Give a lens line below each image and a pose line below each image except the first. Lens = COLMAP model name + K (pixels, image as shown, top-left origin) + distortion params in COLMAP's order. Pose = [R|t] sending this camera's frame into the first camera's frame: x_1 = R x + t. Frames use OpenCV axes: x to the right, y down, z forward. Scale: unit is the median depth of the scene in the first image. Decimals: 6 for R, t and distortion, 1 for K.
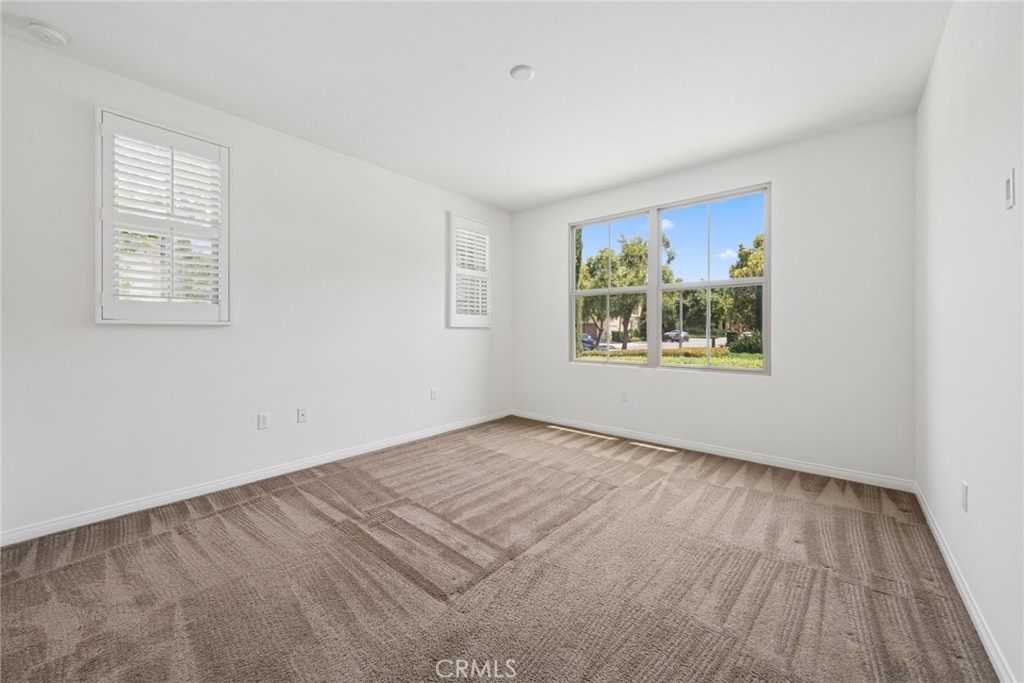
lens RADIAL K [[387.0, 0, 510.6], [0, 387.0, 336.0], [0, 0, 1]] dist [-0.000773, 0.000167]
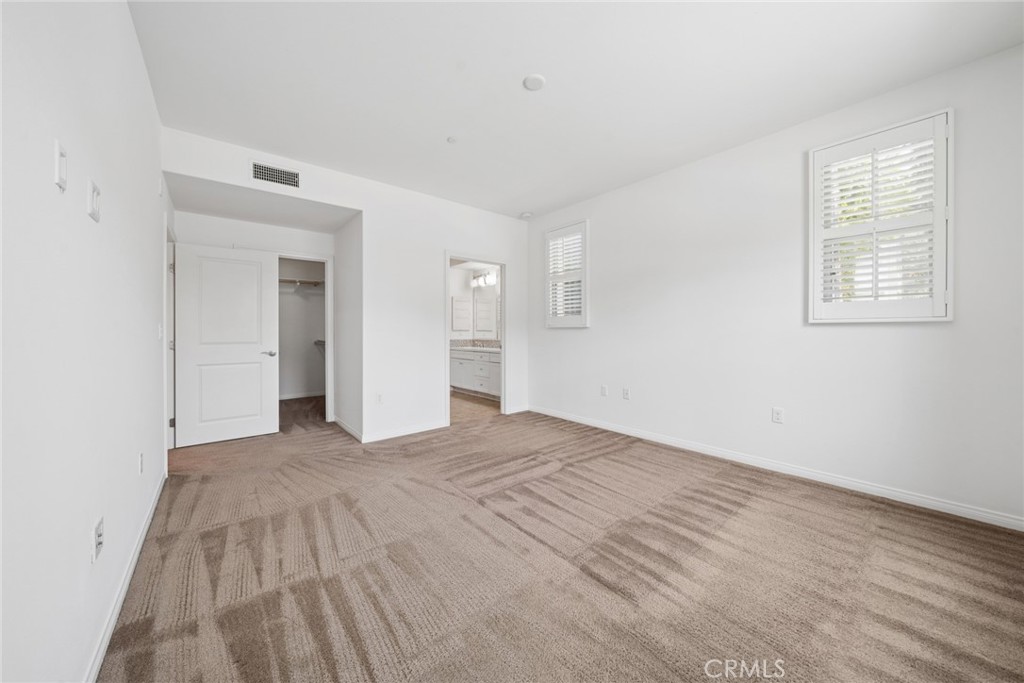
lens RADIAL K [[349.5, 0, 508.6], [0, 349.5, 338.6], [0, 0, 1]] dist [-0.005178, -0.000128]
pose [[-0.167808, 0.020750, -0.985601, 0.725540], [-0.006258, 0.999736, 0.022113, -0.009847], [0.985800, 0.009879, -0.167634, 0.815111]]
